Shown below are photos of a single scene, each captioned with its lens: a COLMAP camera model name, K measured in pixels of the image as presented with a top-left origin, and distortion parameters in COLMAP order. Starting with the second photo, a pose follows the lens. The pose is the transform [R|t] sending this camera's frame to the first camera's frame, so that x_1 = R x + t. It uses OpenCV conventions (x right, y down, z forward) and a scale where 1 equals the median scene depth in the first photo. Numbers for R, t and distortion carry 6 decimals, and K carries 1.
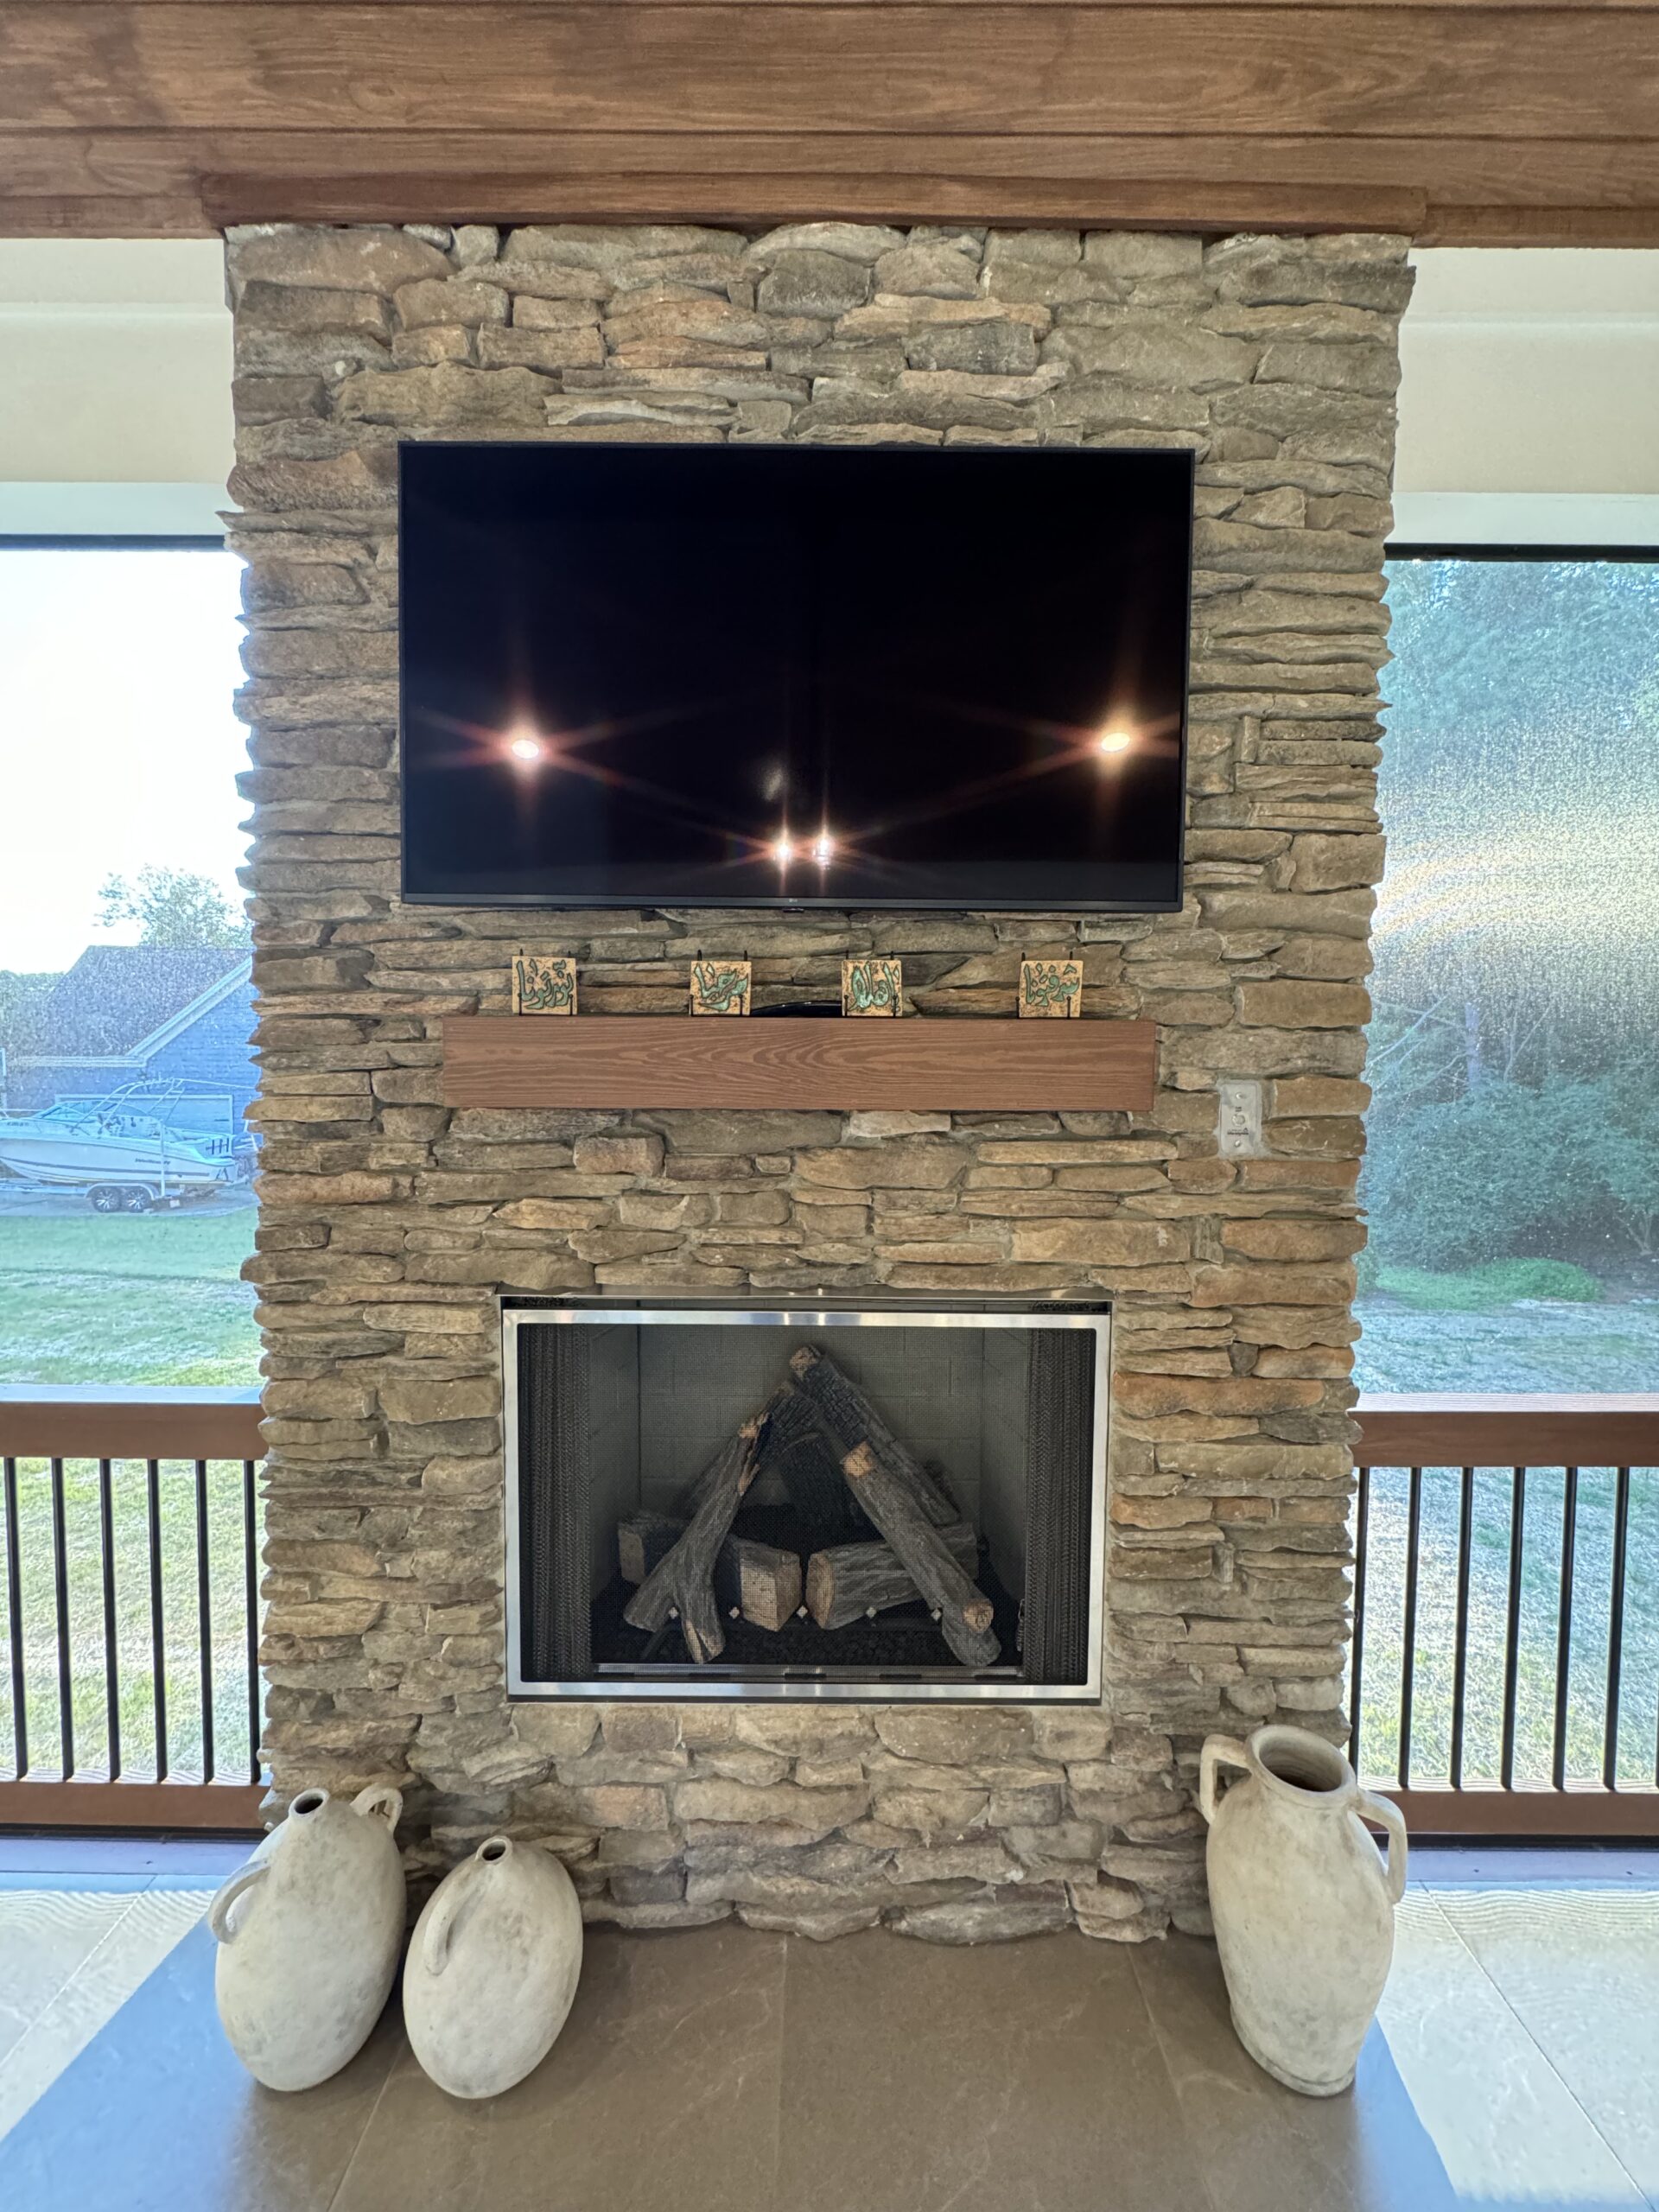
lens RADIAL K [[881.3, 0, 820.6], [0, 881.3, 1102.6], [0, 0, 1]] dist [-0.001294, -0.000273]
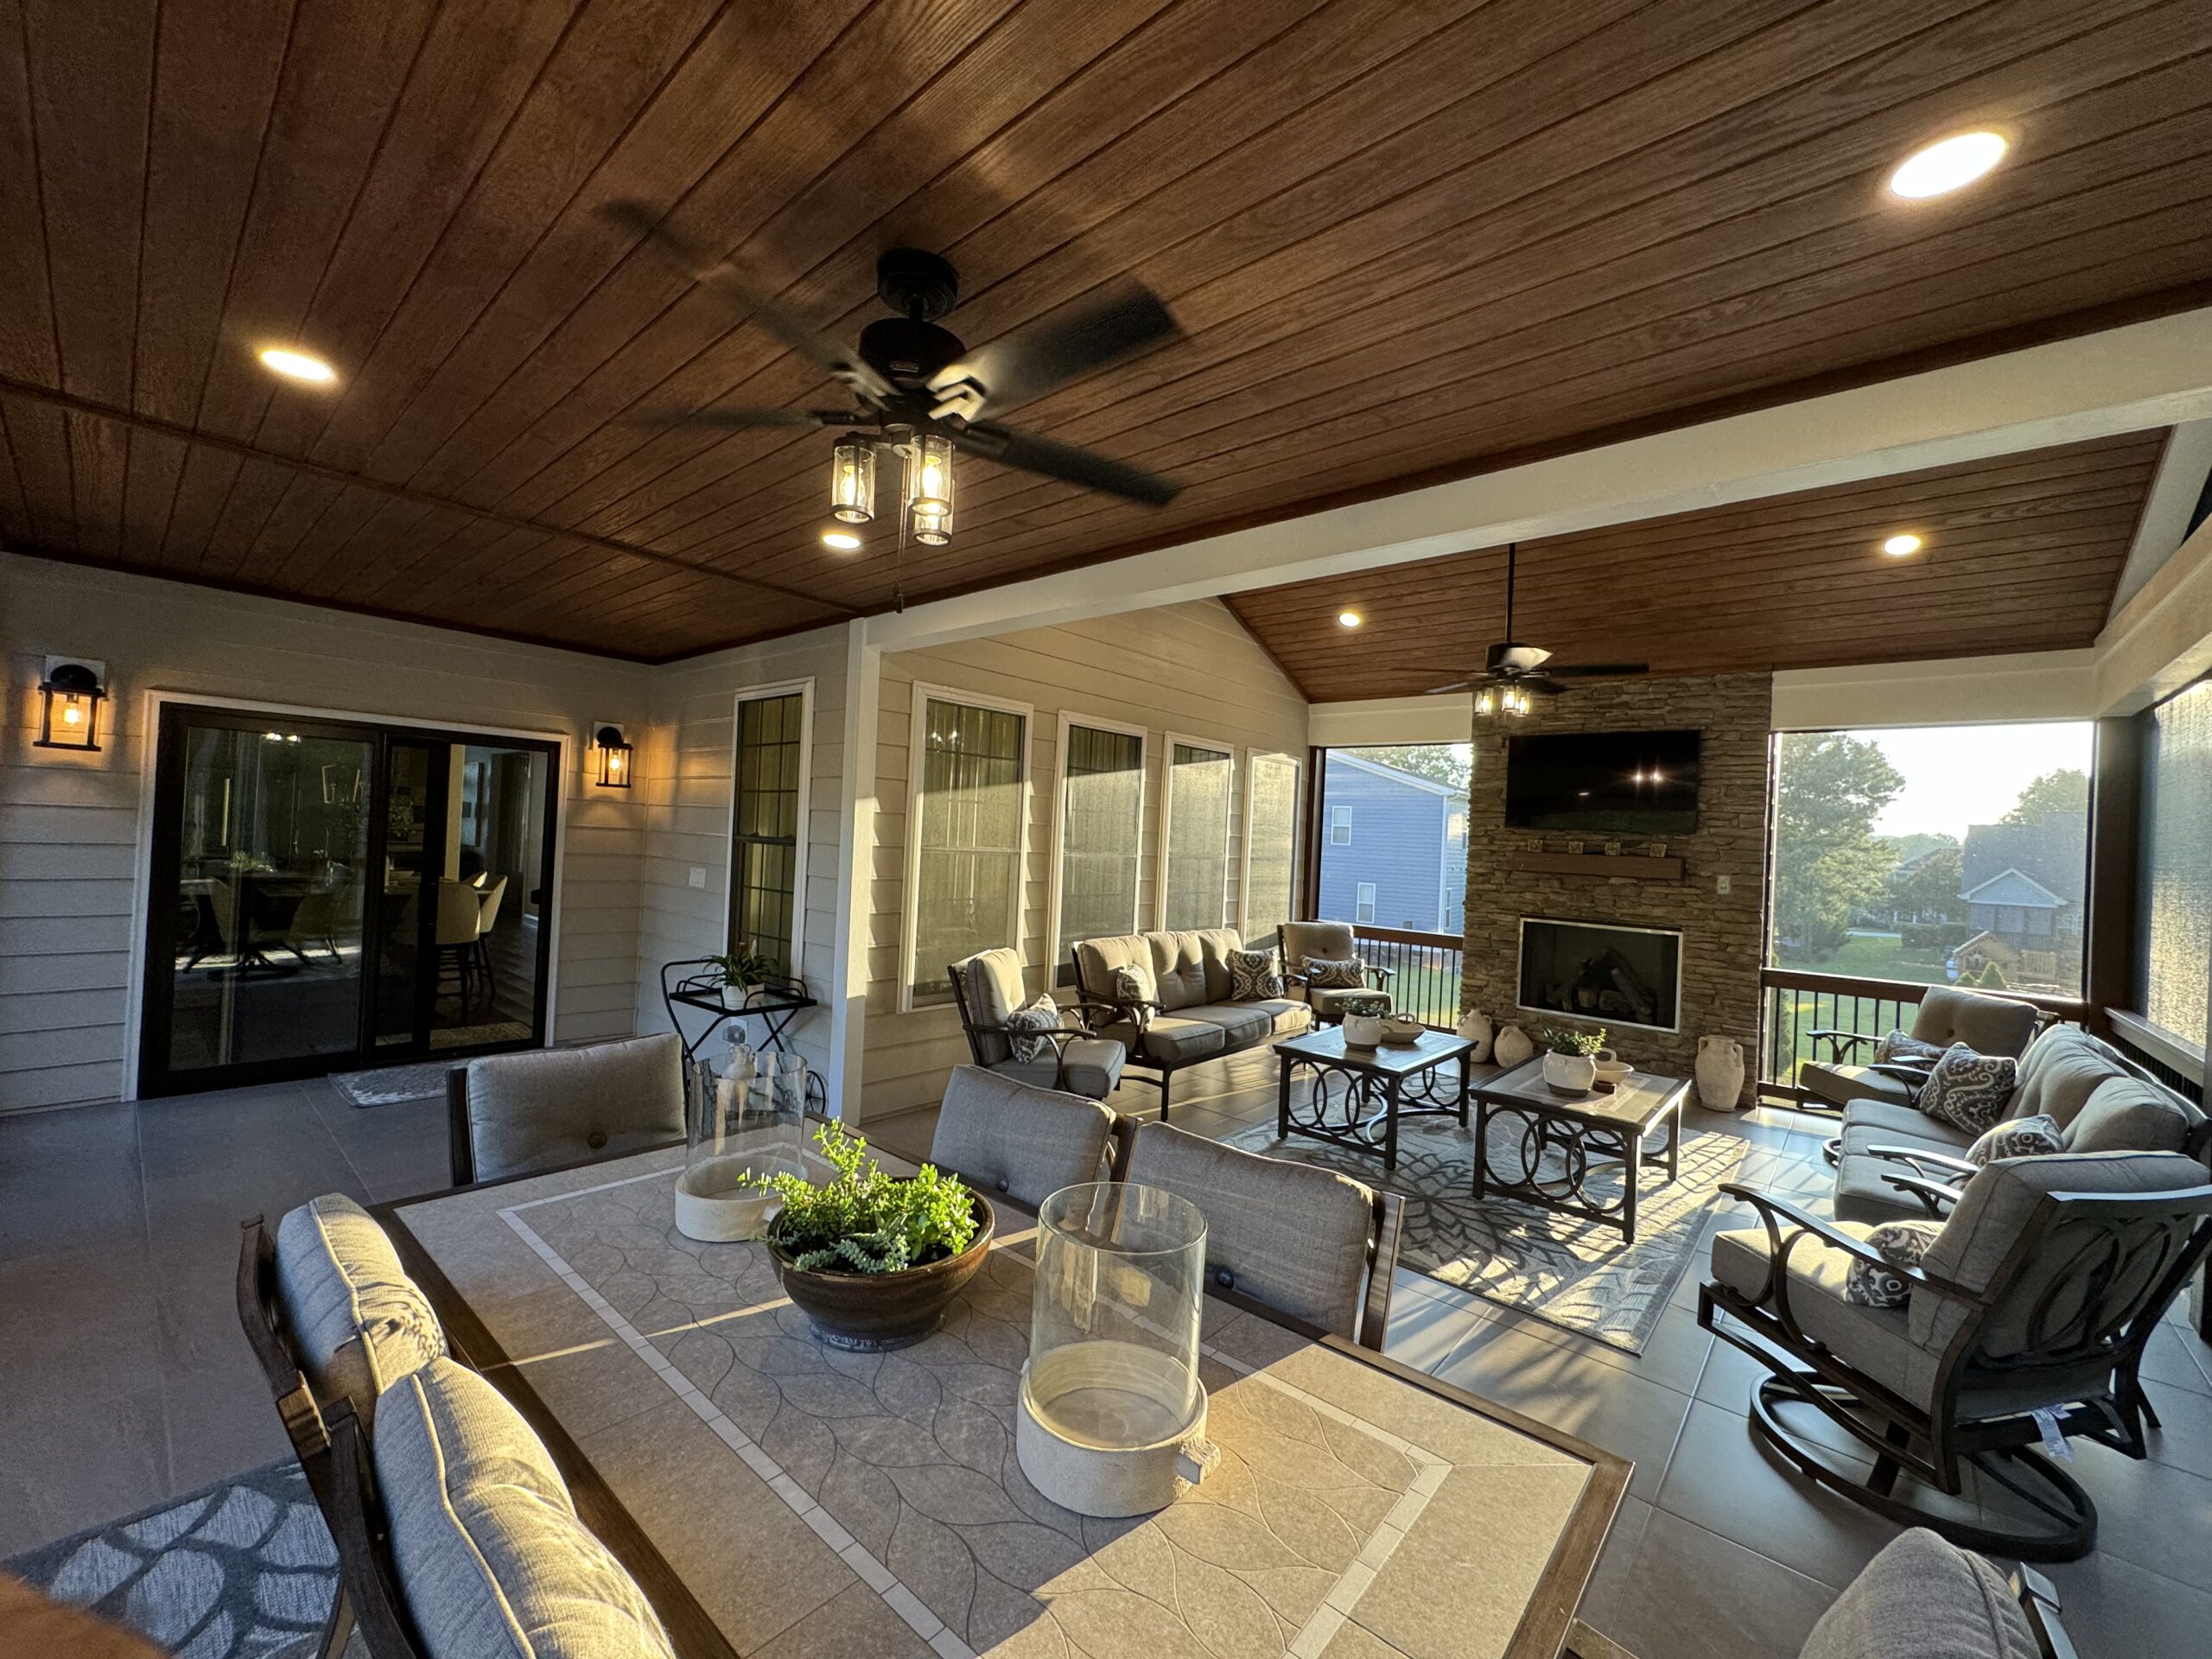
lens RADIAL K [[881.3, 0, 1104.8], [0, 881.3, 834.3], [0, 0, 1]] dist [-0.001294, -0.000273]
pose [[0.749444, 0.026717, -0.661529, 1.007418], [-0.077339, 0.995878, -0.047396, 0.194756], [0.657535, 0.086683, 0.748421, -3.780997]]
